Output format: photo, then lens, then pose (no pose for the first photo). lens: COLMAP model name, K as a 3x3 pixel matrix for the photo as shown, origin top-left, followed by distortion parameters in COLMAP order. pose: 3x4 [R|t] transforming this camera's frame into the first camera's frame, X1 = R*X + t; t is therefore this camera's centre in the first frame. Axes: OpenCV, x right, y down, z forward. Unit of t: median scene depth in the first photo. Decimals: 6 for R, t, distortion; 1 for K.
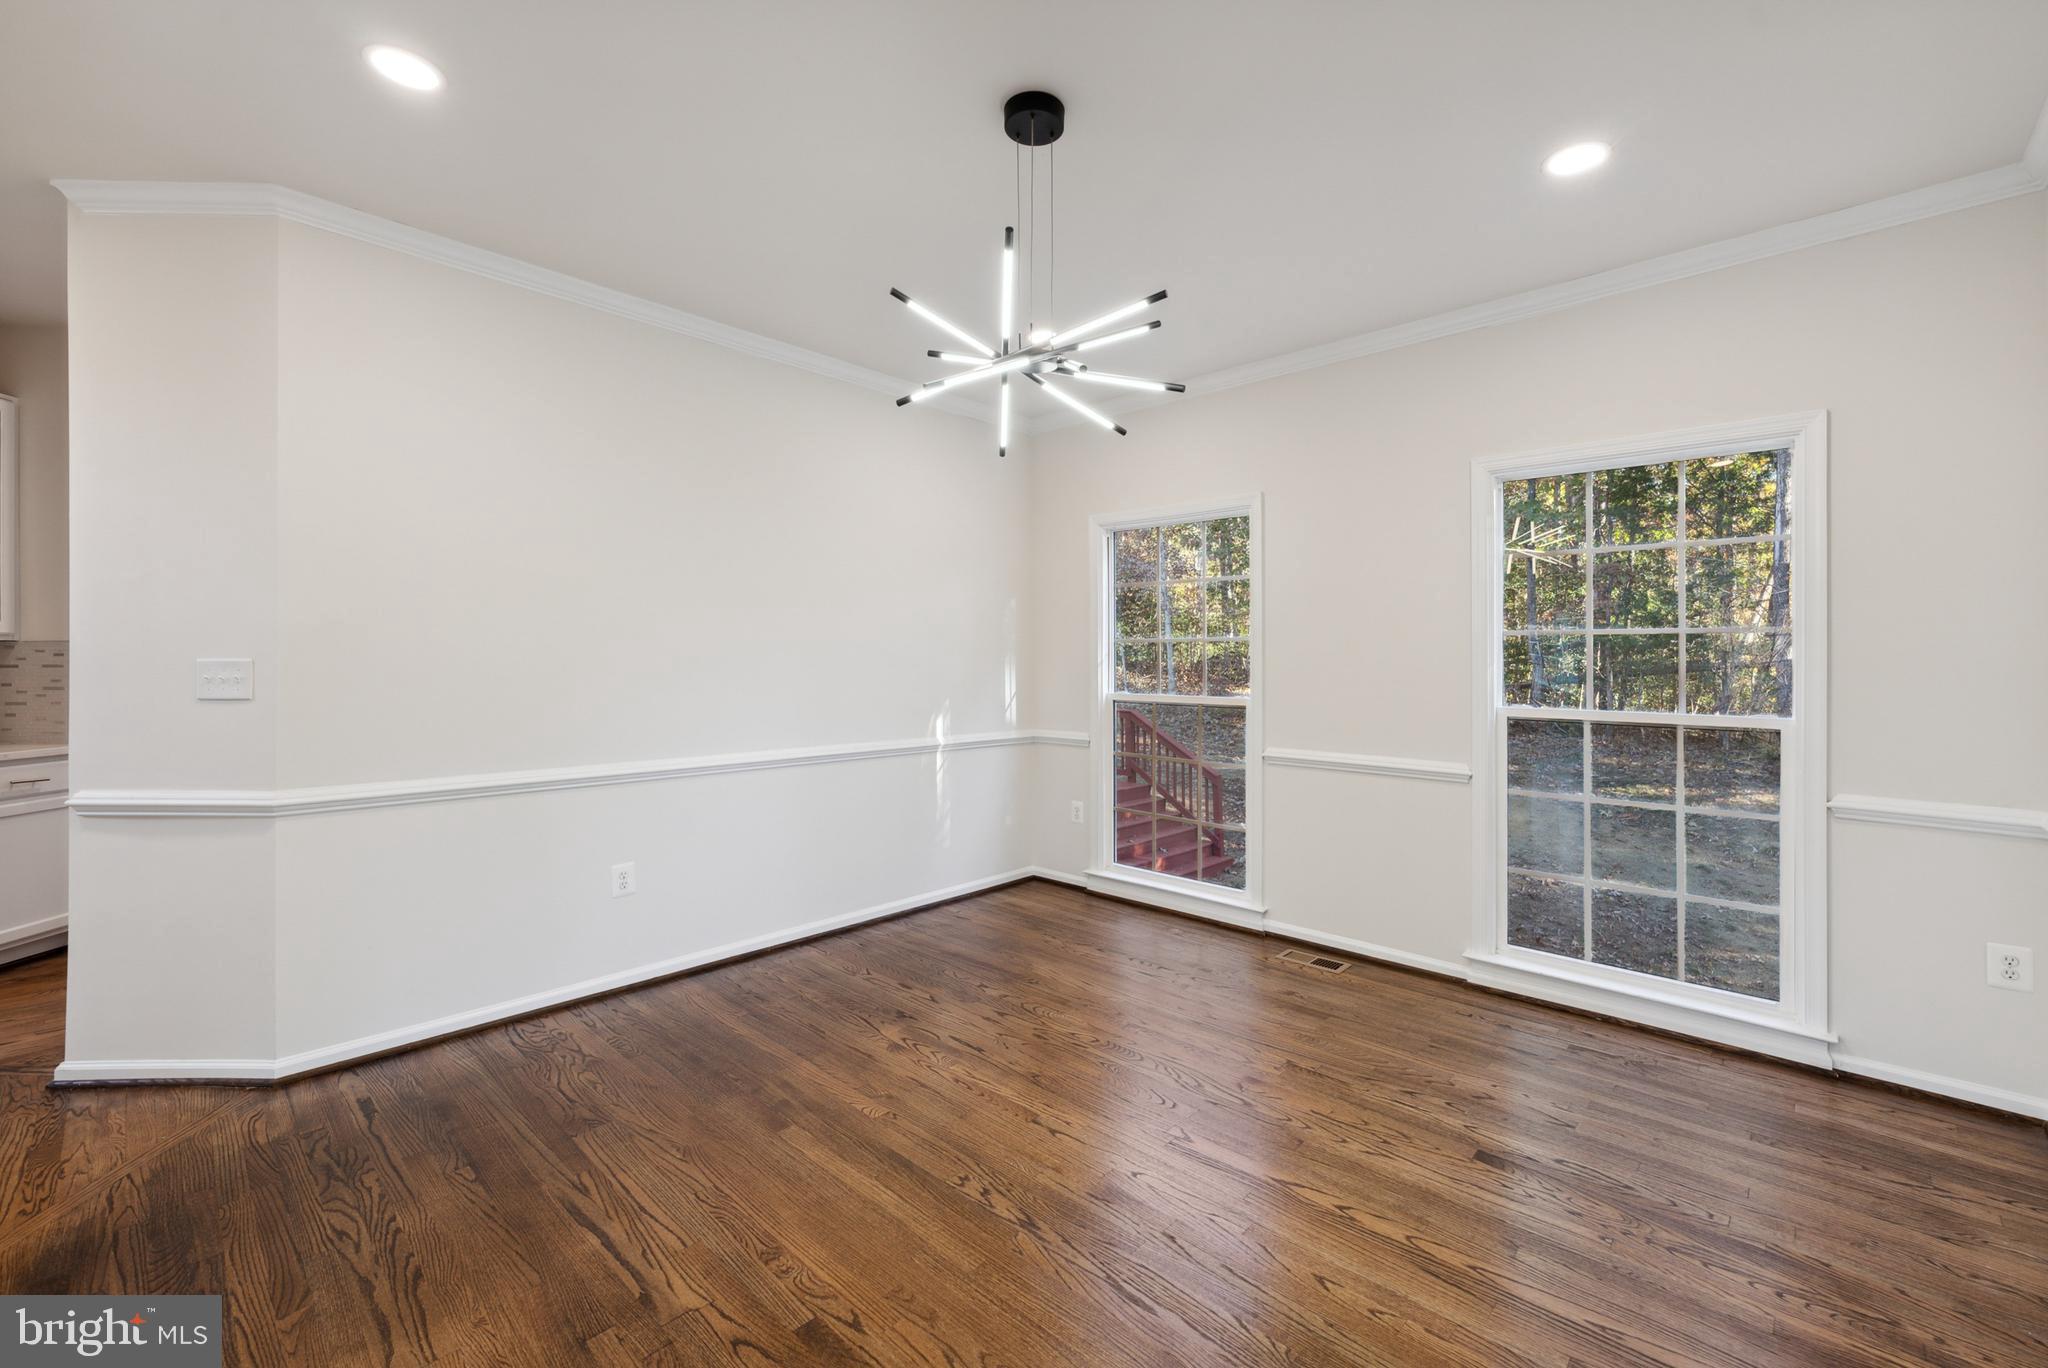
lens RADIAL K [[841.4, 0, 1027.6], [0, 841.4, 663.4], [0, 0, 1]] dist [0.002861, -0.000473]
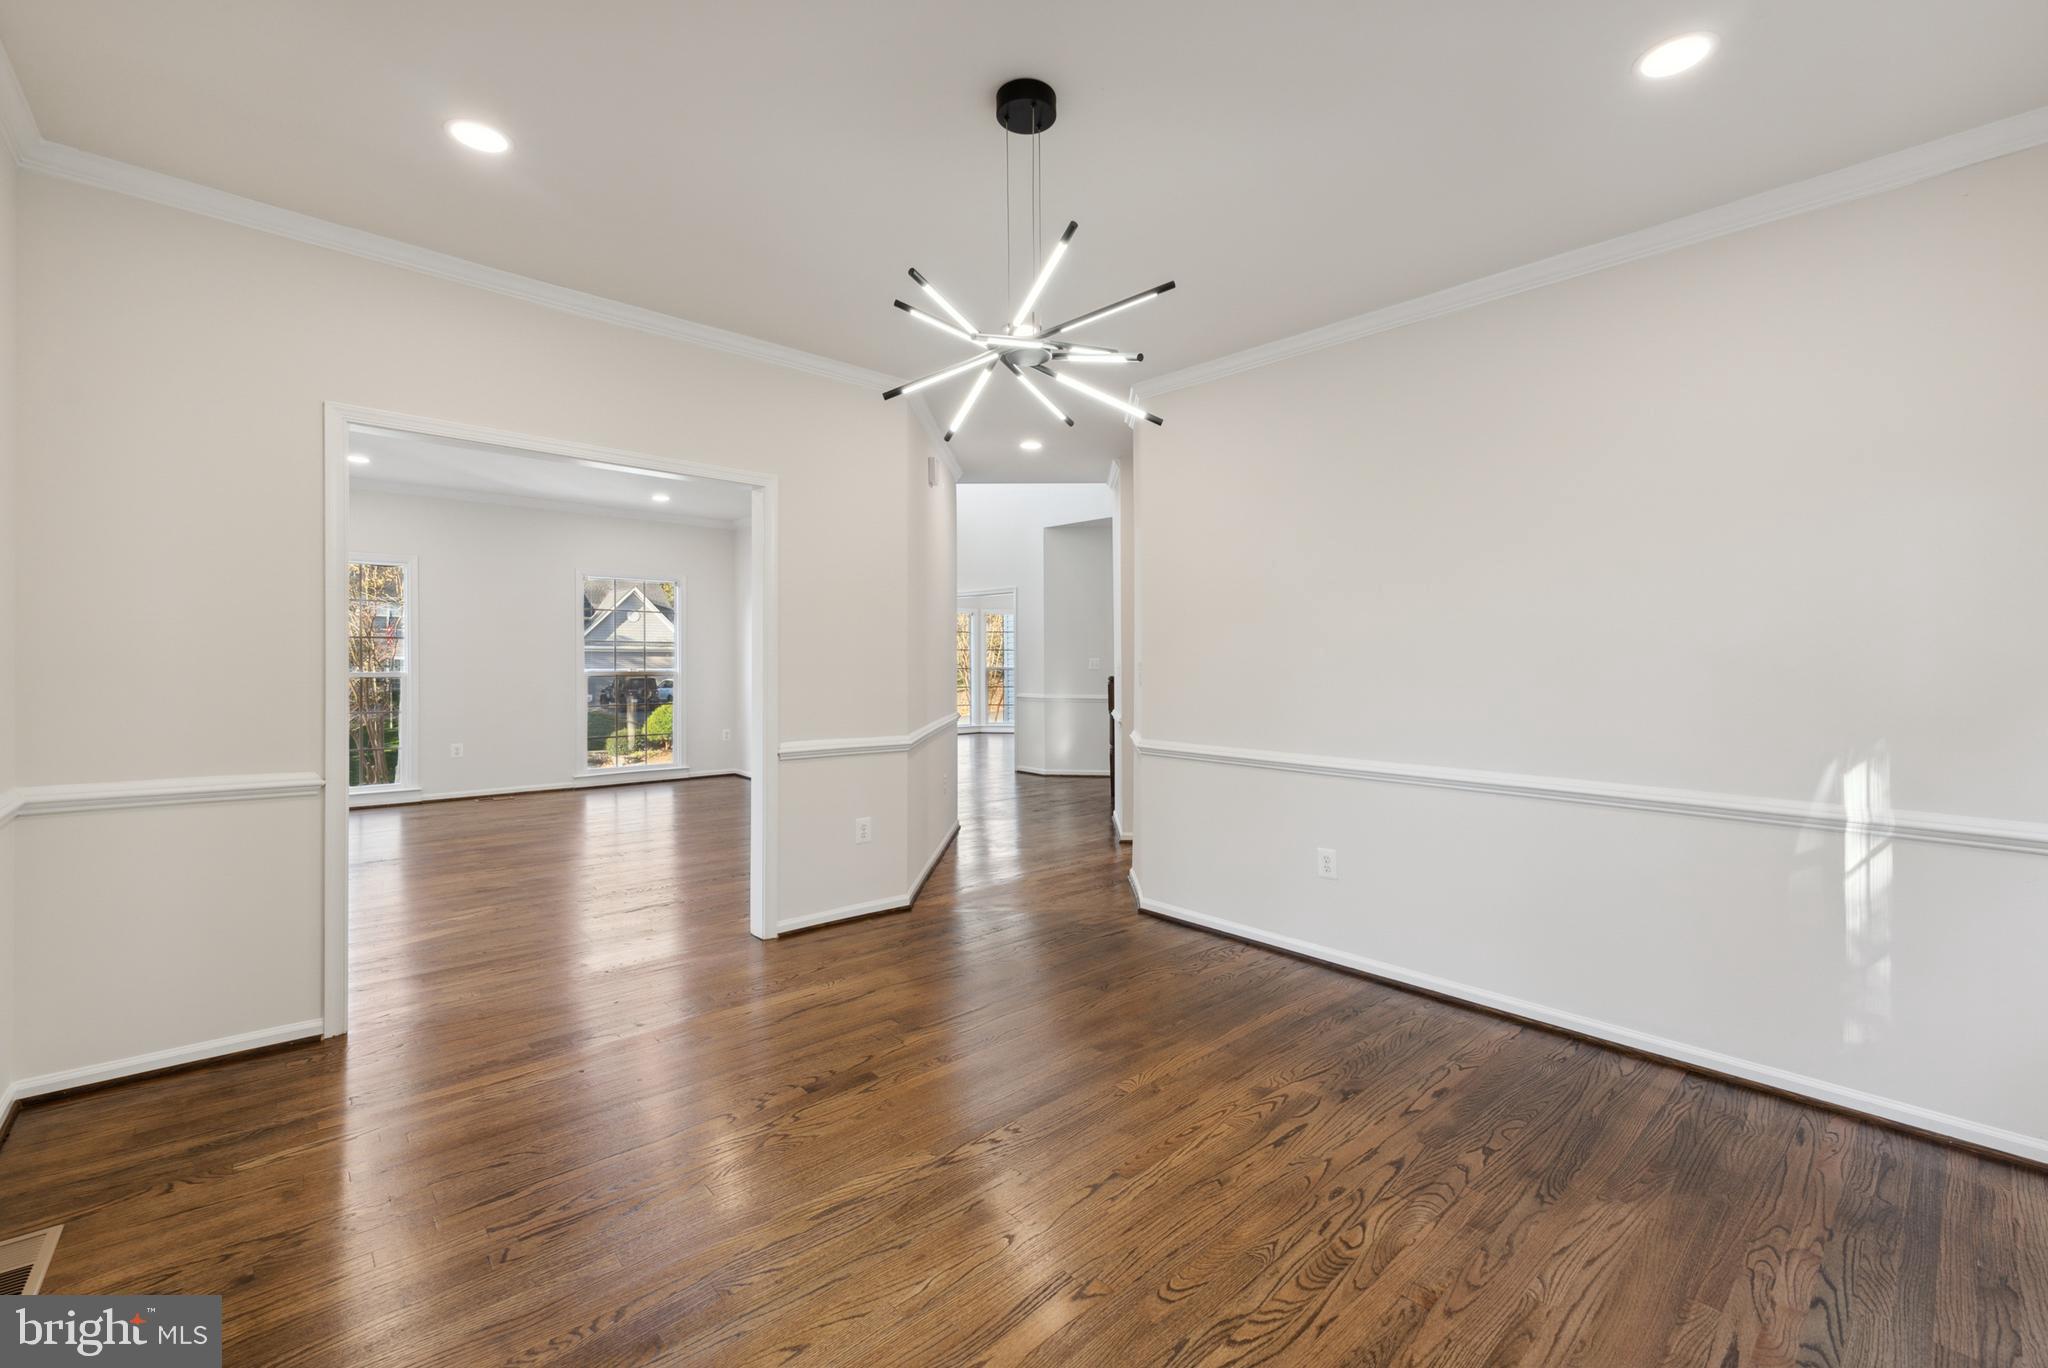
lens RADIAL K [[841.4, 0, 1026.8], [0, 841.4, 677.5], [0, 0, 1]] dist [0.002861, -0.000473]
pose [[-0.064904, 0.014904, -0.997780, 0.688604], [-0.013052, 0.999790, 0.015783, 0.002431], [0.997806, 0.014048, -0.064696, 0.733548]]
